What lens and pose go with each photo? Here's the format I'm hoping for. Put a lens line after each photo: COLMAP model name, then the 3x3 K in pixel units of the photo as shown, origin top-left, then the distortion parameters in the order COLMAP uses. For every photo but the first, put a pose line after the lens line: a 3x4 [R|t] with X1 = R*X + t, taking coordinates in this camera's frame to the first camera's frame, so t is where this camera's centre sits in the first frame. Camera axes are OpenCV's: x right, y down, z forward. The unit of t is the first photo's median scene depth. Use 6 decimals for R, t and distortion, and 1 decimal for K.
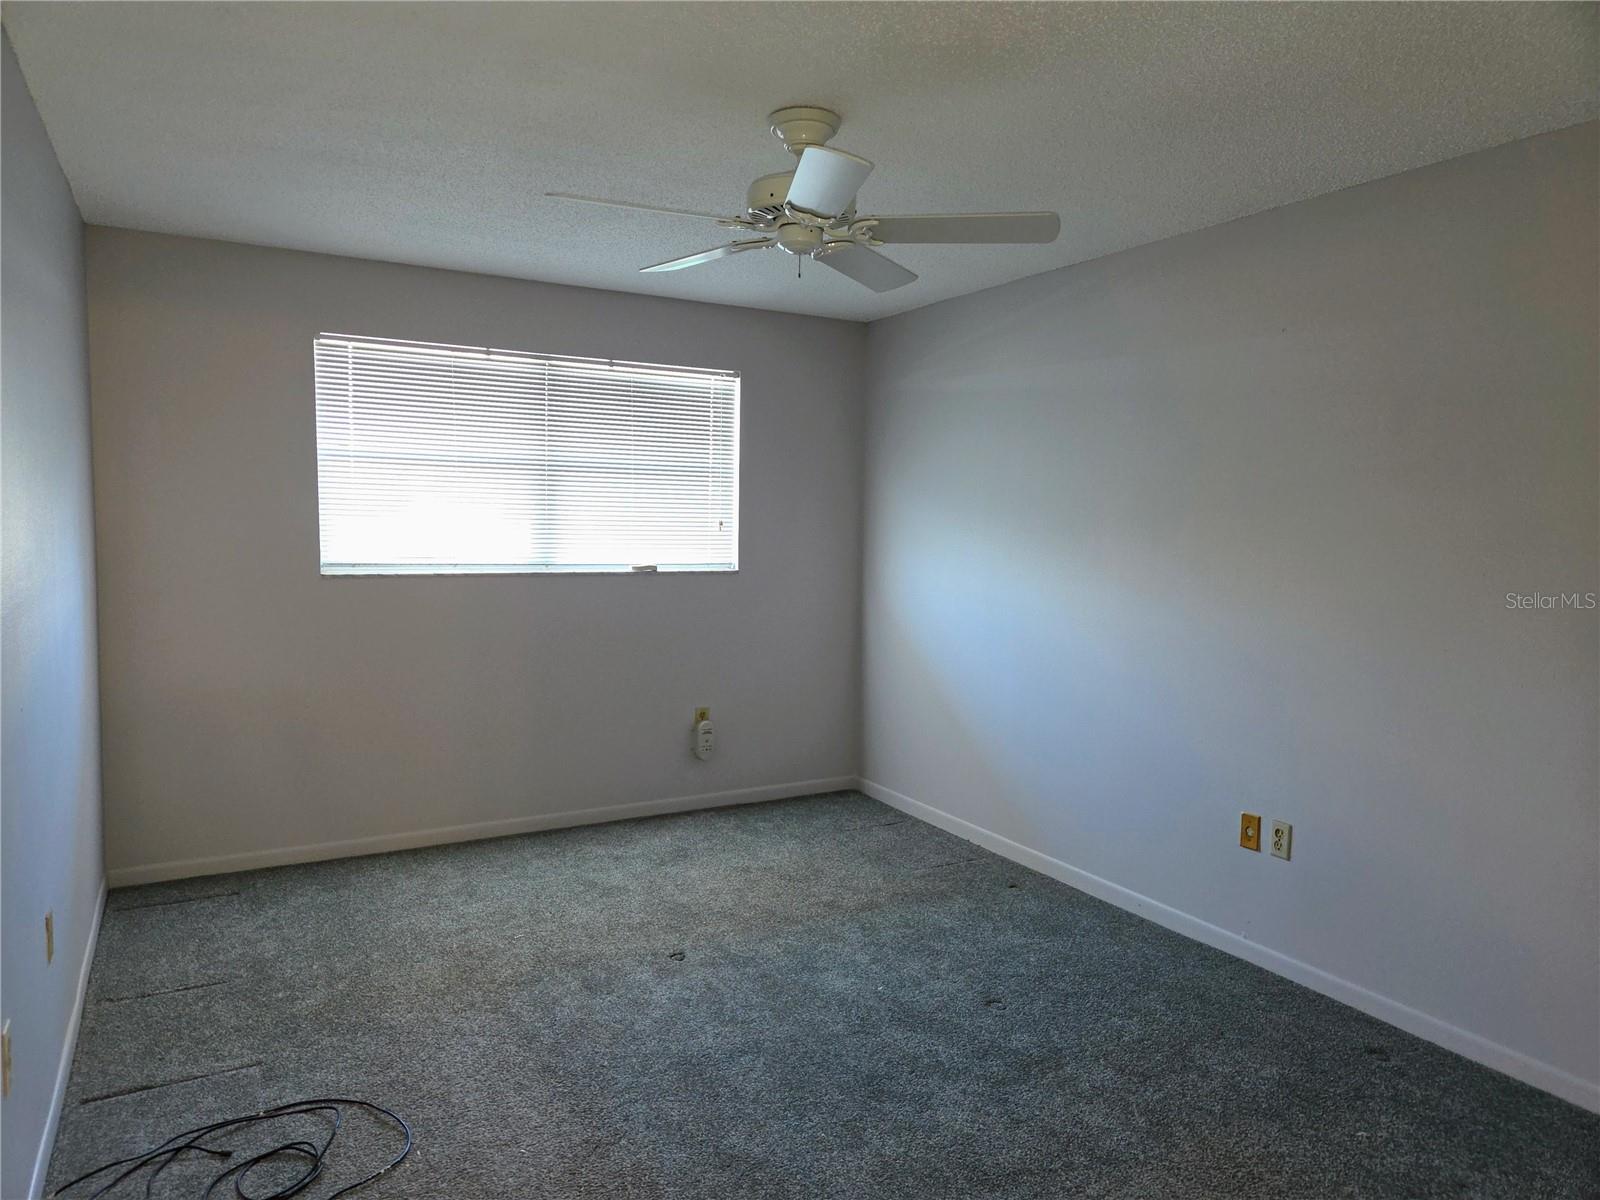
lens RADIAL K [[1094.3, 0, 792.4], [0, 1094.3, 597.7], [0, 0, 1]] dist [0.058194, -0.040909]
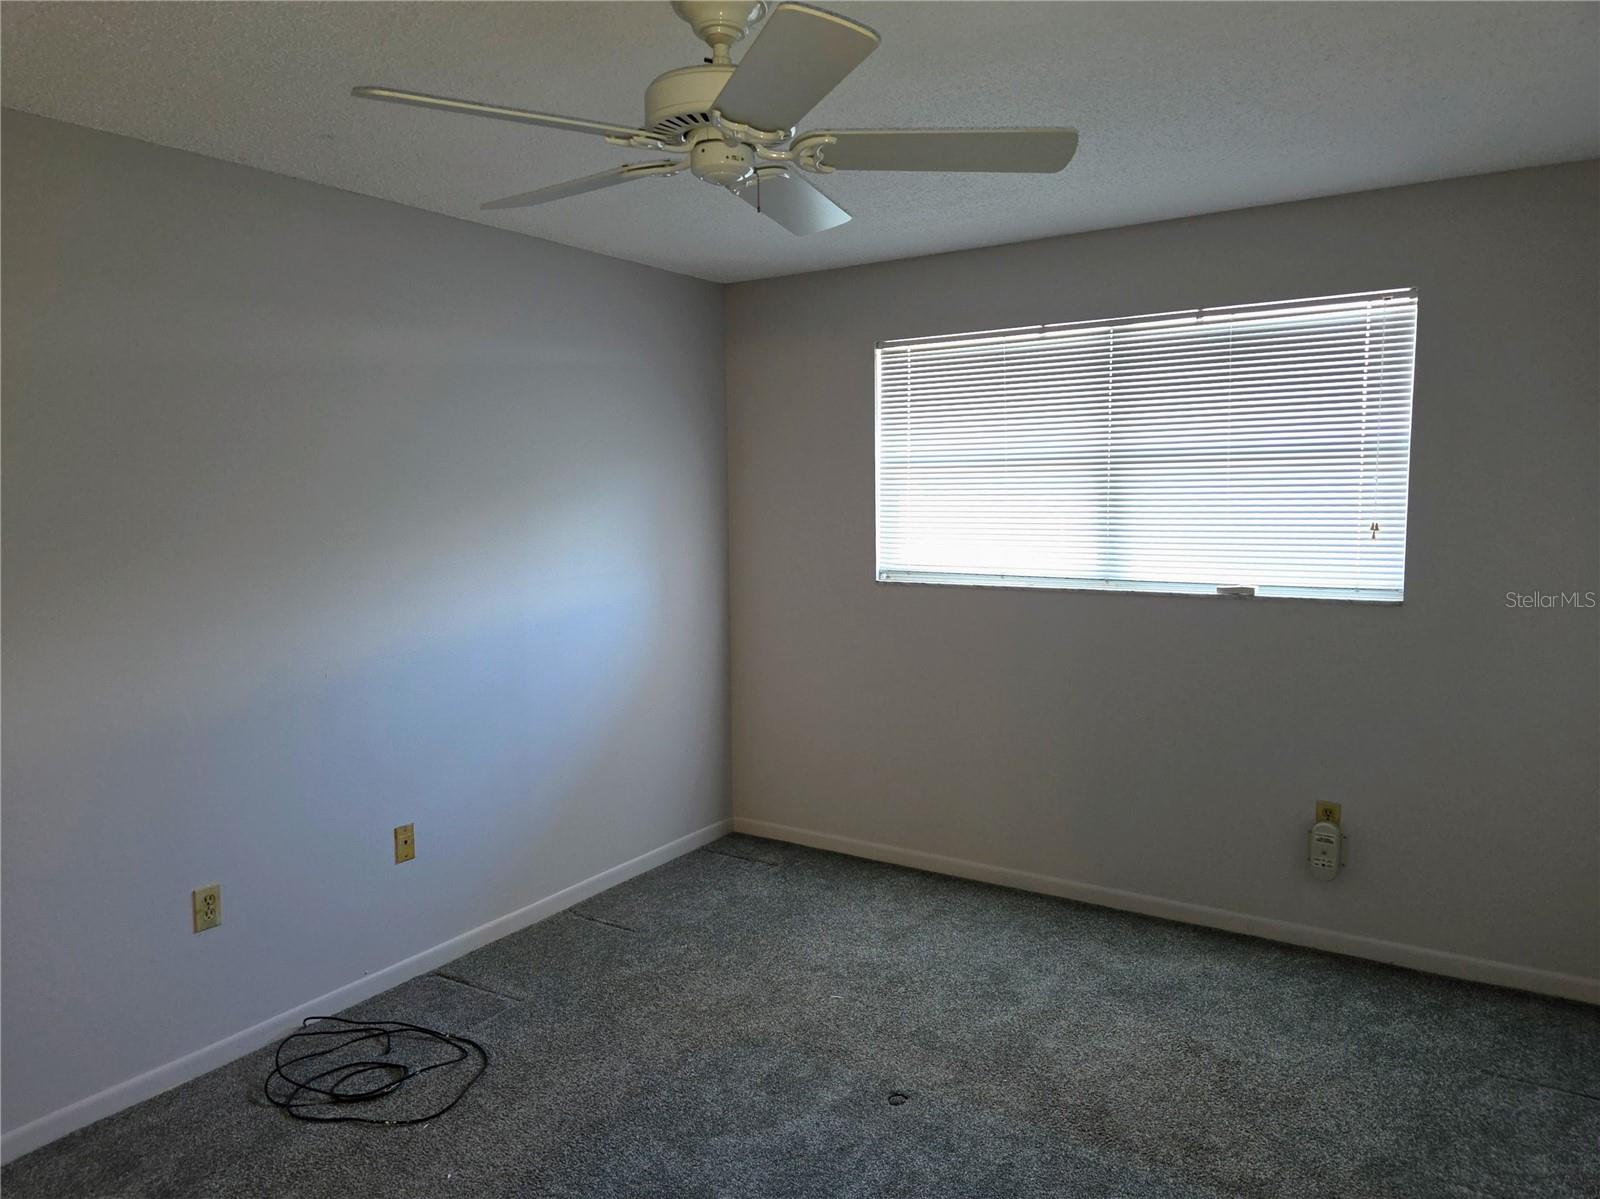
lens RADIAL K [[1094.3, 0, 795.7], [0, 1094.3, 602.2], [0, 0, 1]] dist [0.058194, -0.040909]
pose [[0.457119, 0.061852, -0.887252, 0.406019], [-0.048824, 0.997820, 0.044406, -0.040093], [0.888064, 0.023020, 0.459142, 0.439825]]
